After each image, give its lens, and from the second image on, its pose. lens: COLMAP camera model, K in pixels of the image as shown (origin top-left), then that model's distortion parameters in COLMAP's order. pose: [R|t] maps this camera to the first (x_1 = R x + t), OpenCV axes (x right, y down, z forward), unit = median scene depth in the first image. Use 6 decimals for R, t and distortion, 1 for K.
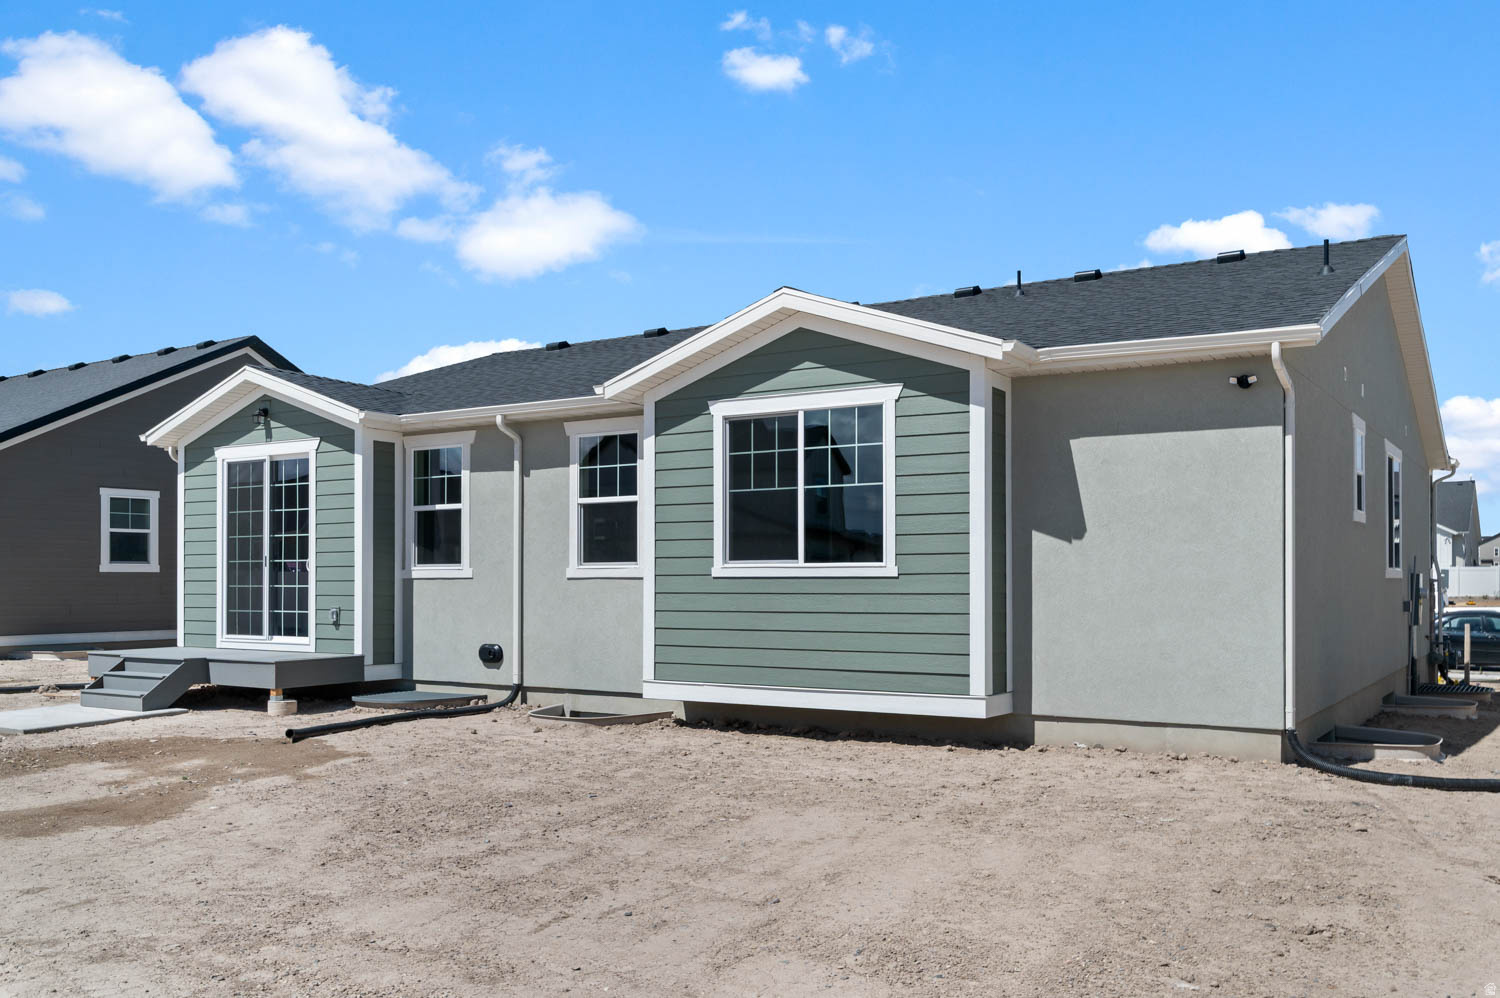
lens RADIAL K [[1305.3, 0, 749.5], [0, 1305.3, 574.3], [0, 0, 1]] dist [-0.000751, -0.000125]
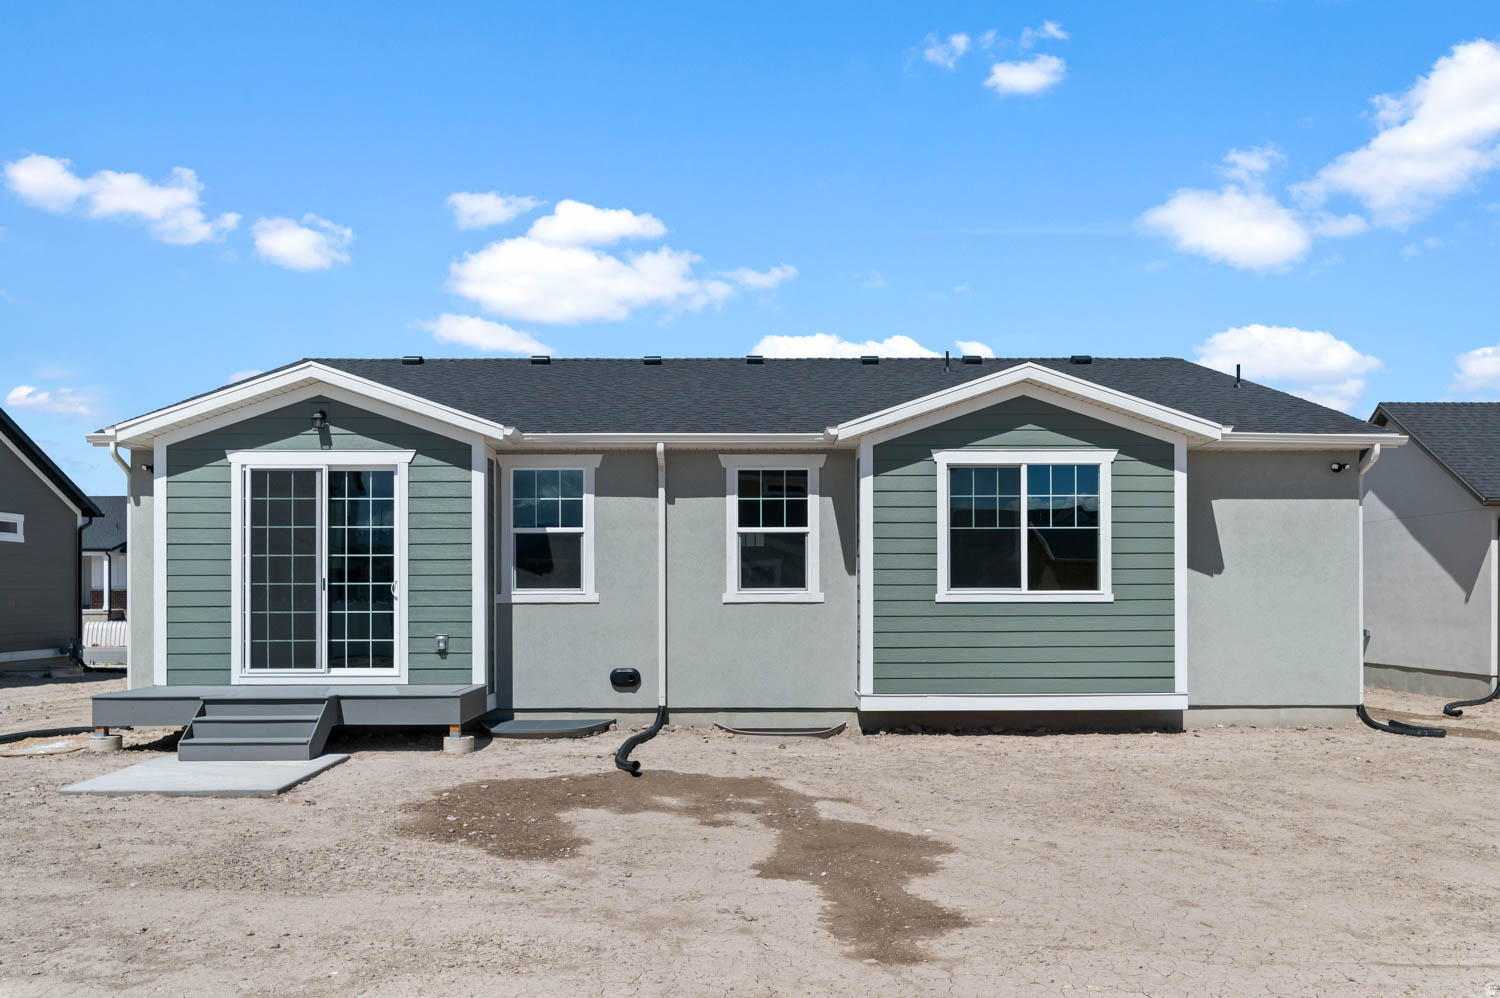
lens RADIAL K [[1200.1, 0, 759.2], [0, 1200.1, 597.5], [0, 0, 1]] dist [0.001422, 0.003055]
pose [[0.828766, -0.001854, 0.559593, -0.660806], [-0.001433, 0.999984, 0.005435, -0.006569], [-0.559594, -0.005306, 0.828750, 0.182357]]
